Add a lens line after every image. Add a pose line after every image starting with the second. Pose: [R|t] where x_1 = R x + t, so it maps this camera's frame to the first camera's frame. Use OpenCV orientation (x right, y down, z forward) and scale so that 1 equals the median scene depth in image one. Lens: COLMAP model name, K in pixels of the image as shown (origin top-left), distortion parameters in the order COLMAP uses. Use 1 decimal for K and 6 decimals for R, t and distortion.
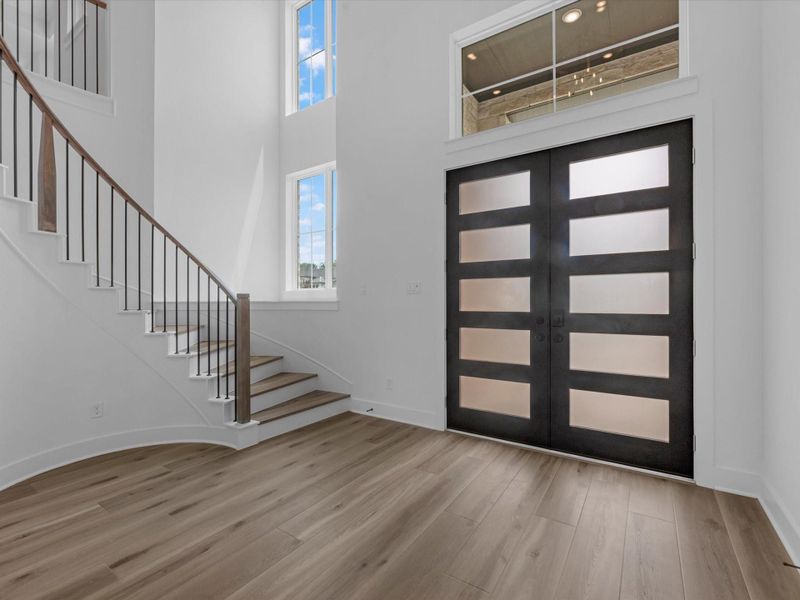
lens RADIAL K [[376.0, 0, 397.7], [0, 376.0, 303.9], [0, 0, 1]] dist [-0.000683, 0.000221]
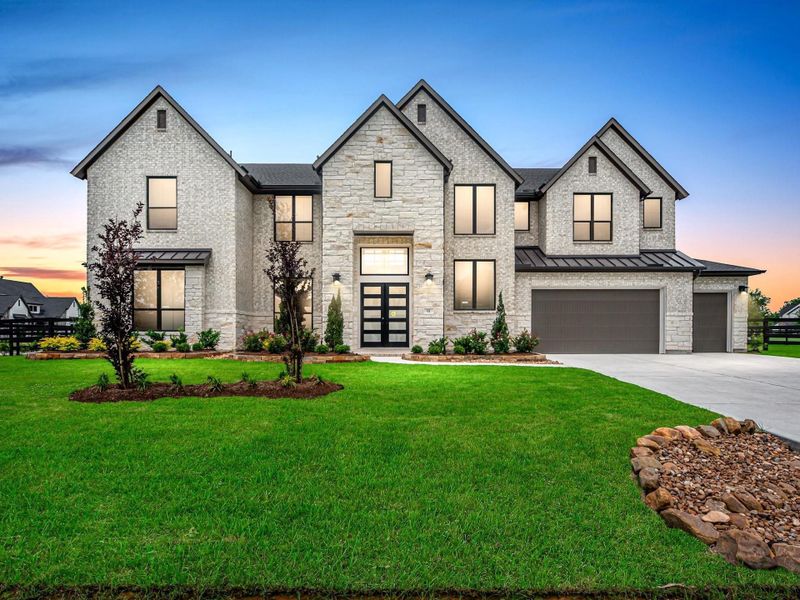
lens RADIAL K [[376.0, 0, 397.7], [0, 376.0, 303.9], [0, 0, 1]] dist [-0.000683, 0.000221]
pose [[0.799695, 0.018105, 0.600133, -2.233711], [0.002617, 0.999431, -0.033638, 0.006284], [-0.600401, 0.028471, 0.799192, -2.776161]]
